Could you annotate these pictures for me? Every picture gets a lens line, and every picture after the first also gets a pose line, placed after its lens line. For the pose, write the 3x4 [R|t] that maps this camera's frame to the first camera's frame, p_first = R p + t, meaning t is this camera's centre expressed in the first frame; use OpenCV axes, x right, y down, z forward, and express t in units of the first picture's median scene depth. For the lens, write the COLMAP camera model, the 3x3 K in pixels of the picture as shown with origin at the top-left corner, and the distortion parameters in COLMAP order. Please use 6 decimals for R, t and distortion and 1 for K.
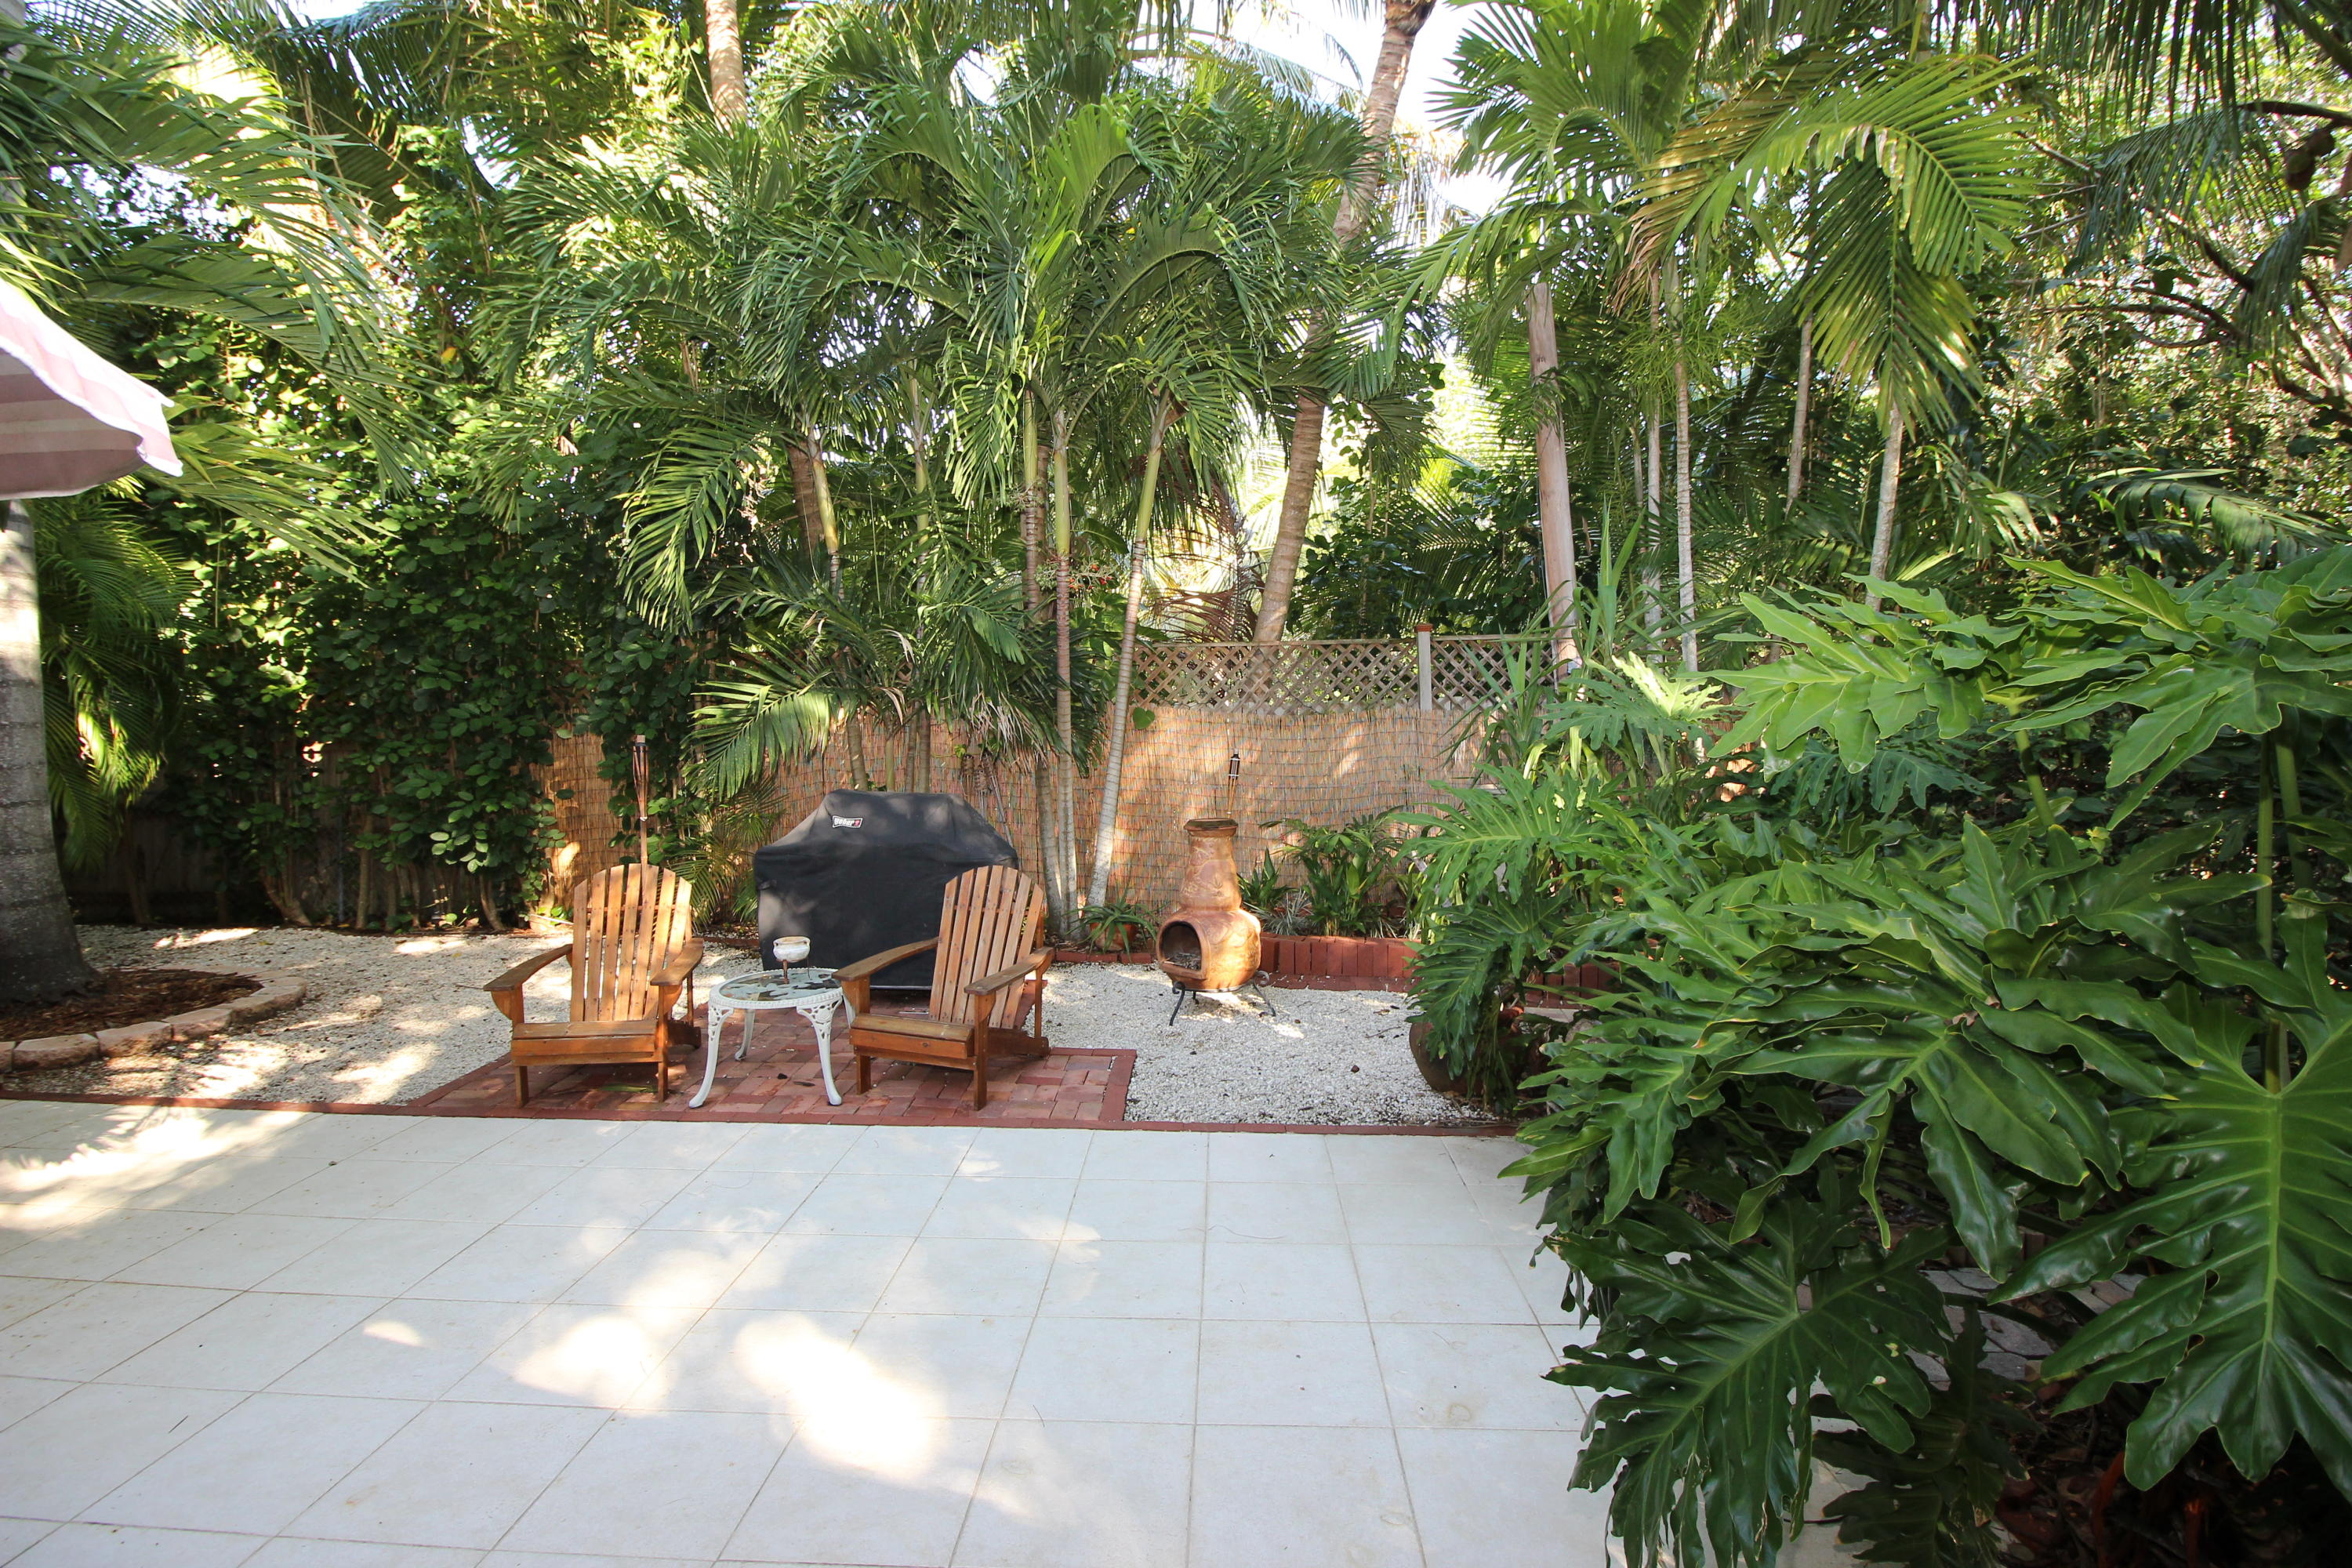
lens RADIAL K [[1084.8, 0, 1187.6], [0, 1084.8, 768.7], [0, 0, 1]] dist [-0.000771, -0.011844]
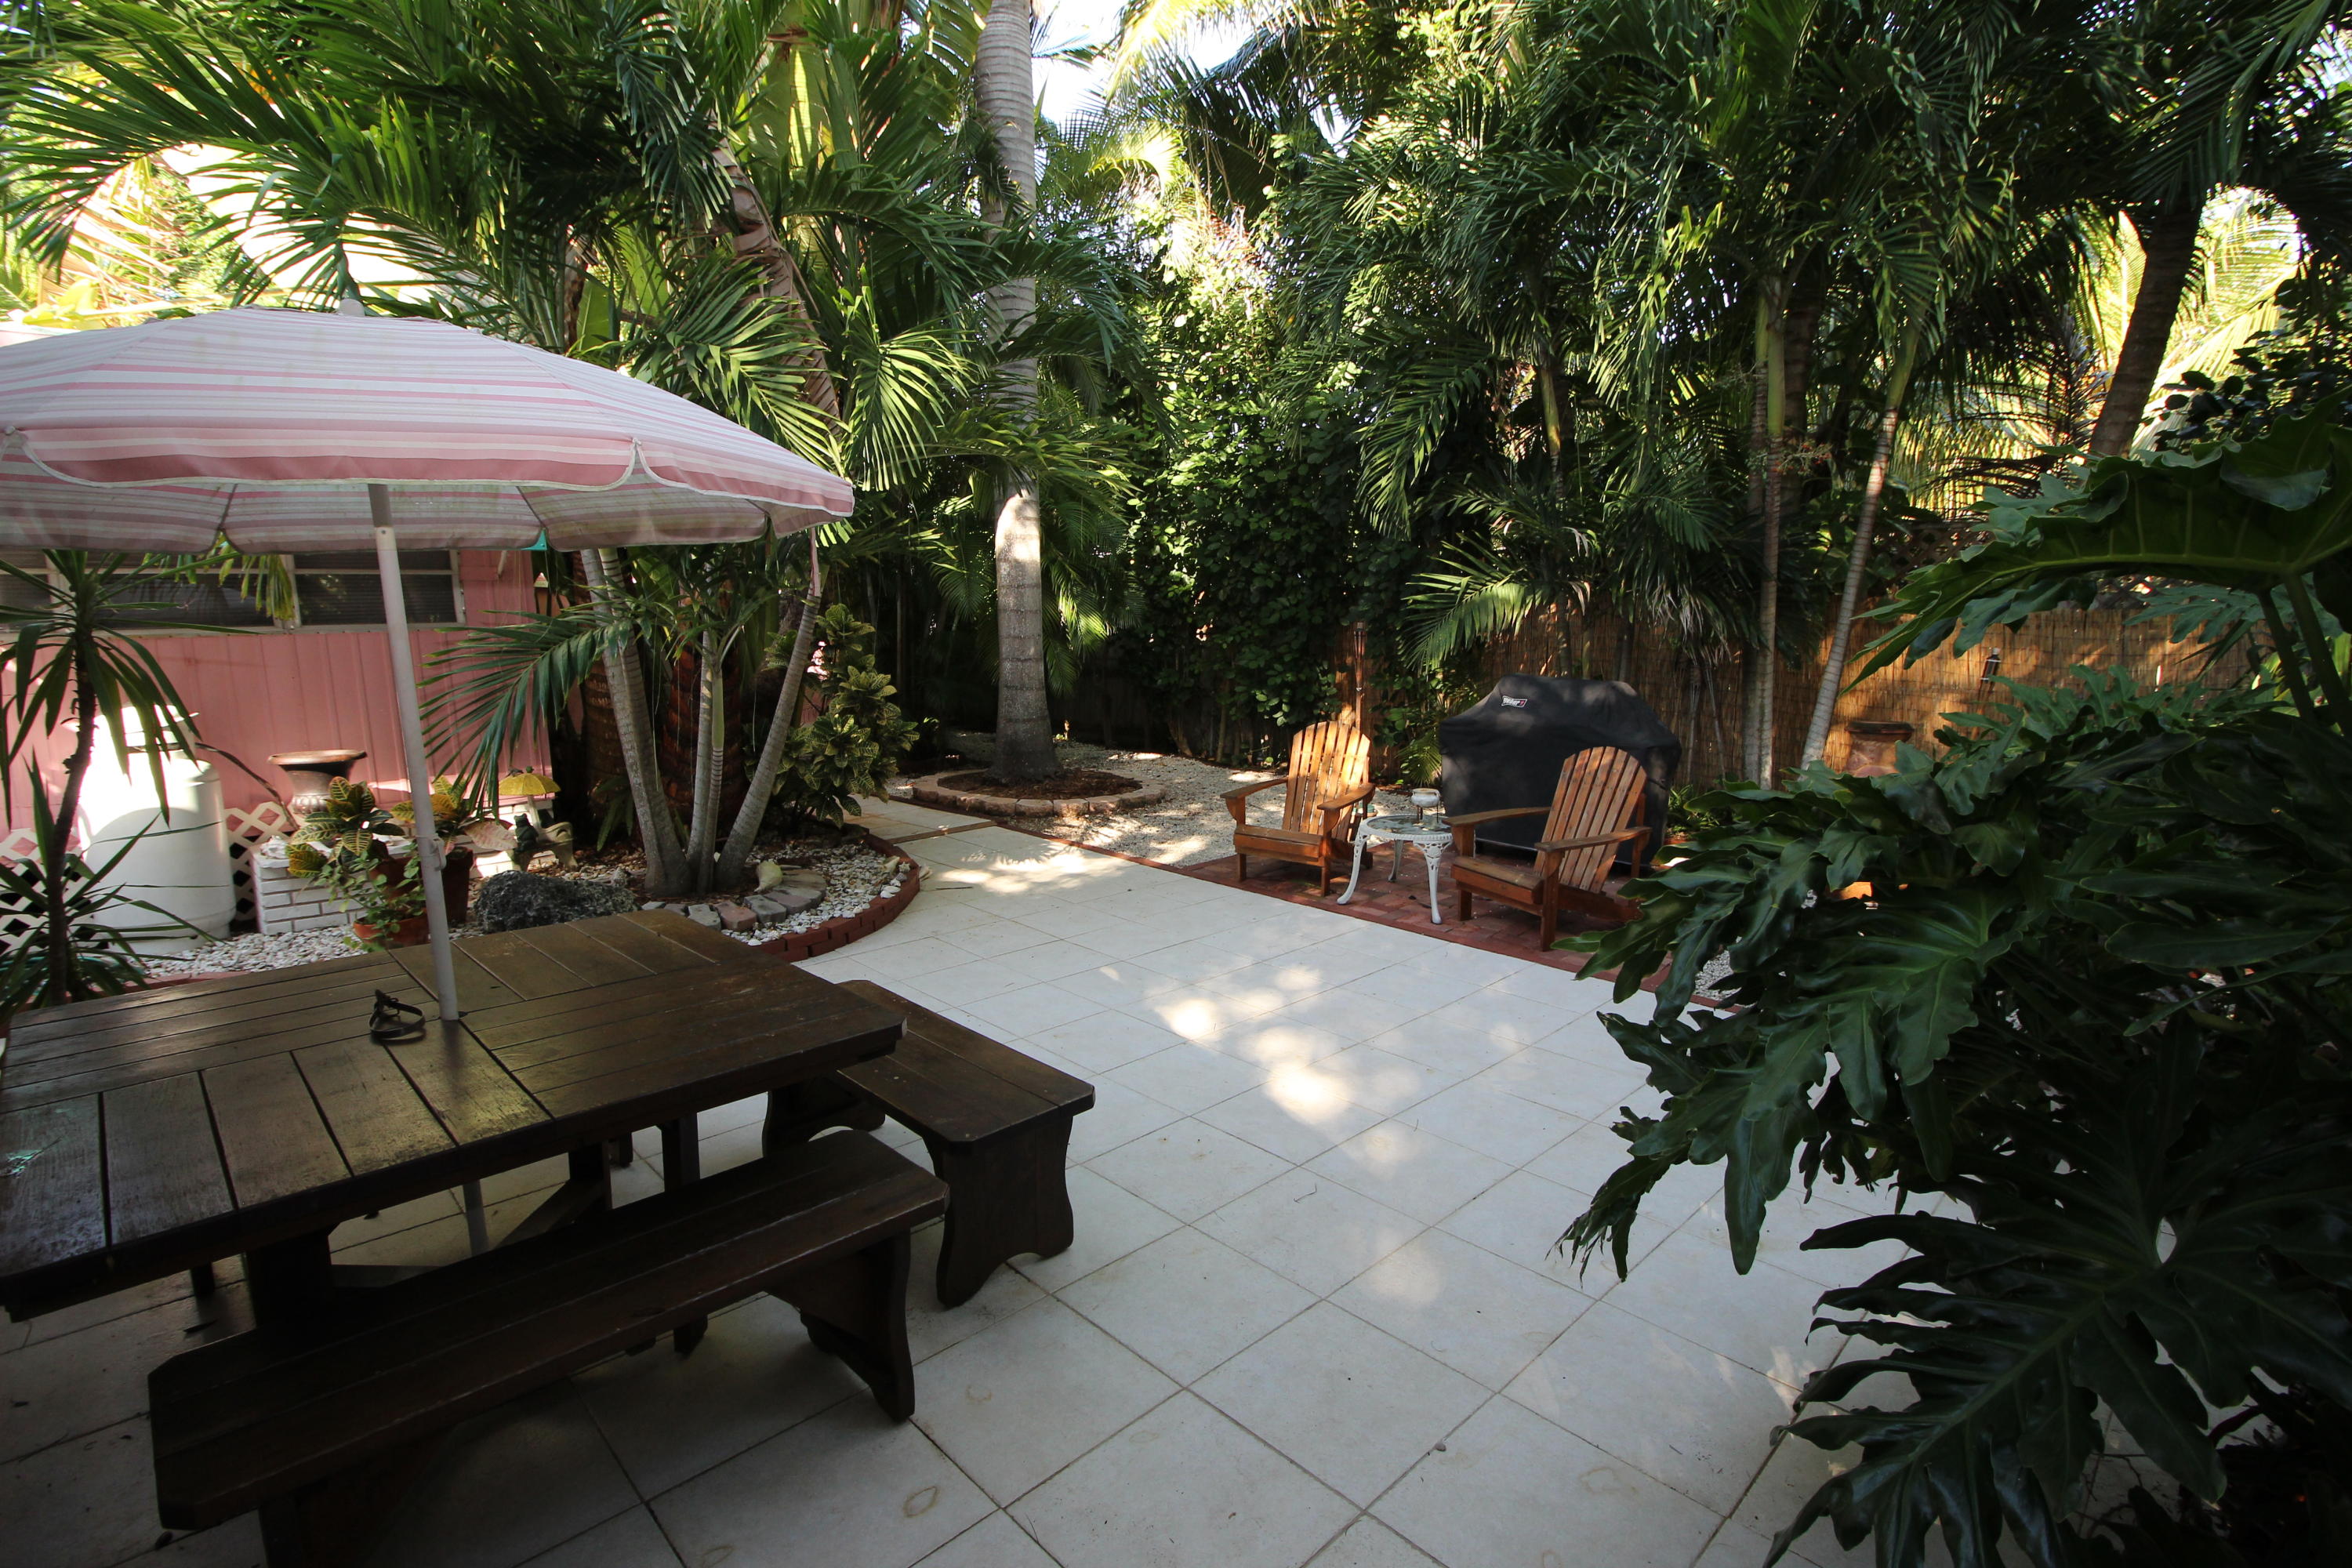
lens RADIAL K [[1084.8, 0, 1187.6], [0, 1084.8, 768.7], [0, 0, 1]] dist [-0.000771, -0.011844]
pose [[0.732228, 0.101472, -0.673457, 0.230289], [-0.035817, 0.993207, 0.110707, 0.005864], [0.680117, -0.056941, 0.730889, -0.071968]]
